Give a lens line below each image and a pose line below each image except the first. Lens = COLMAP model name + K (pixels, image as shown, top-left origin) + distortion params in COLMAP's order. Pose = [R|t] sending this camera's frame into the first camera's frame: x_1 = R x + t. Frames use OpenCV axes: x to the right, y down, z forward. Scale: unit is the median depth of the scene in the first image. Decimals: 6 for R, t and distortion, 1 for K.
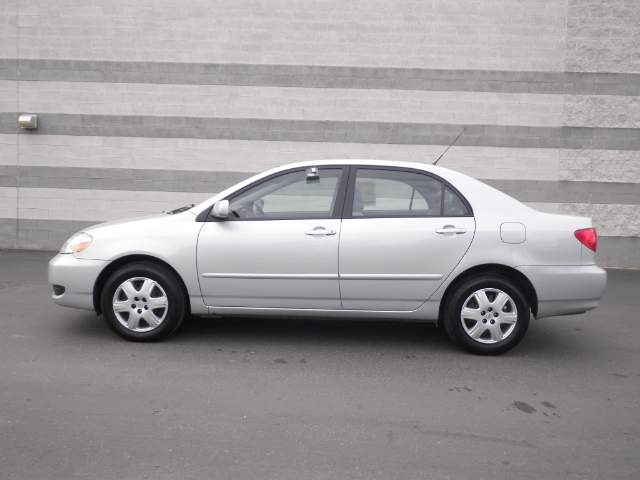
lens RADIAL K [[517.6, 0, 320.0], [0, 517.6, 240.0], [0, 0, 1]] dist [0.003855, -0.009276]
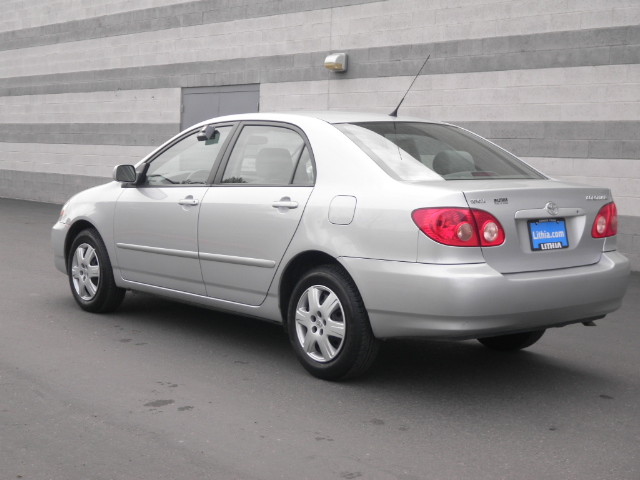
lens RADIAL K [[1018.5, 0, 320.0], [0, 1018.5, 240.0], [0, 0, 1]] dist [0.000836, 0.022983]
pose [[0.670693, 0.053846, -0.739778, 0.511452], [-0.062672, 0.997909, 0.015816, 0.002811], [0.739083, 0.035756, 0.672665, 0.012879]]
